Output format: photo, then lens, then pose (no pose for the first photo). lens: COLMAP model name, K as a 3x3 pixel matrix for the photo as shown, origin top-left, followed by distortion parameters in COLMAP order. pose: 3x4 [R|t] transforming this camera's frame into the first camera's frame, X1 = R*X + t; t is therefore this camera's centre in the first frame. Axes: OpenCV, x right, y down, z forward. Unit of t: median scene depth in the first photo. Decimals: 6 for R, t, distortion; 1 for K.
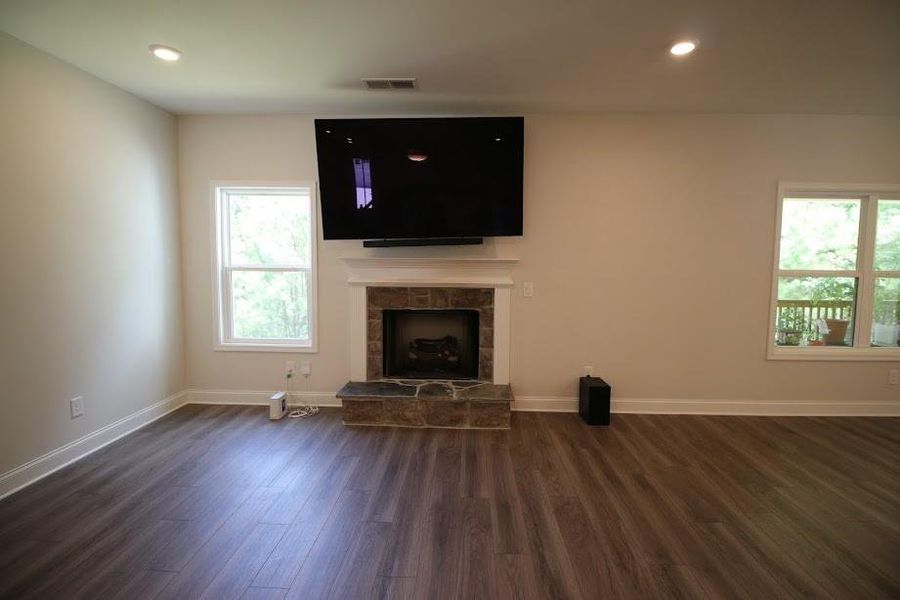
lens RADIAL K [[418.0, 0, 456.1], [0, 418.0, 287.7], [0, 0, 1]] dist [-0.010745, -0.001702]
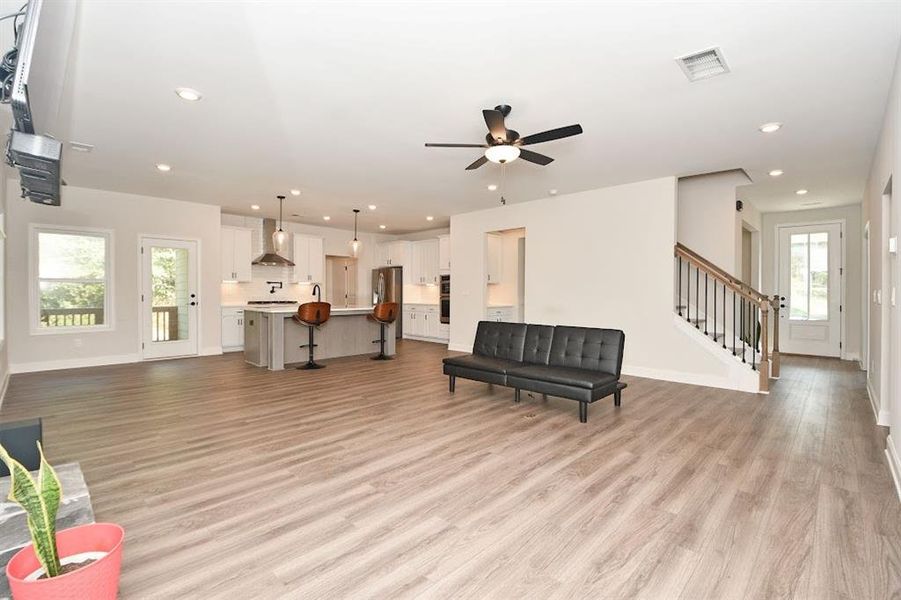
lens RADIAL K [[406.2, 0, 445.7], [0, 406.2, 296.8], [0, 0, 1]] dist [-0.013196, -0.006876]
pose [[-0.736819, -0.015857, 0.675904, -0.606009], [0.038214, 0.997150, 0.065051, 0.001889], [-0.675009, 0.073760, -0.734114, 0.950745]]
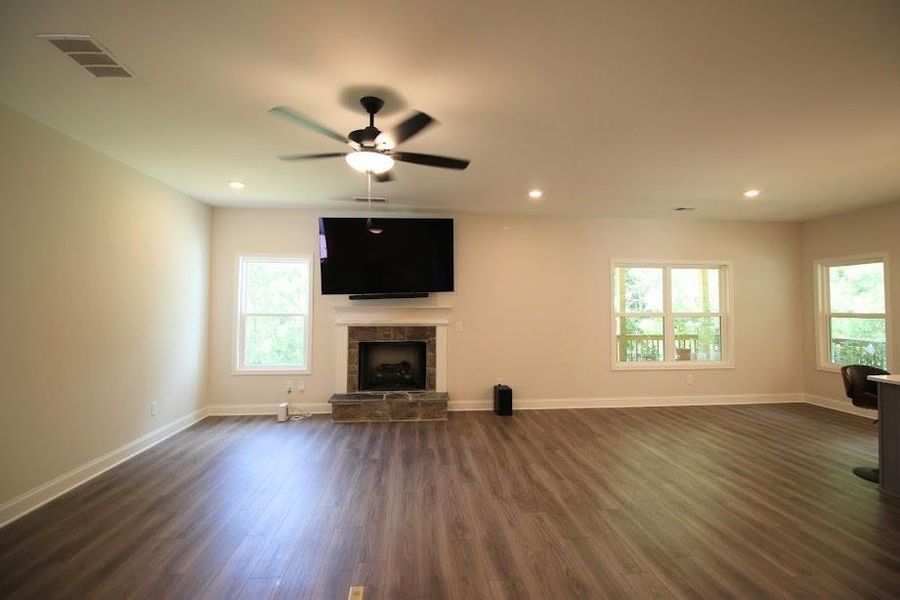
lens RADIAL K [[418.0, 0, 460.1], [0, 418.0, 288.8], [0, 0, 1]] dist [-0.010745, -0.001702]
pose [[0.989842, 0.000359, 0.142168, -0.036386], [0.014651, 0.994415, -0.104518, 0.025061], [-0.141412, 0.105540, 0.984309, -0.494432]]
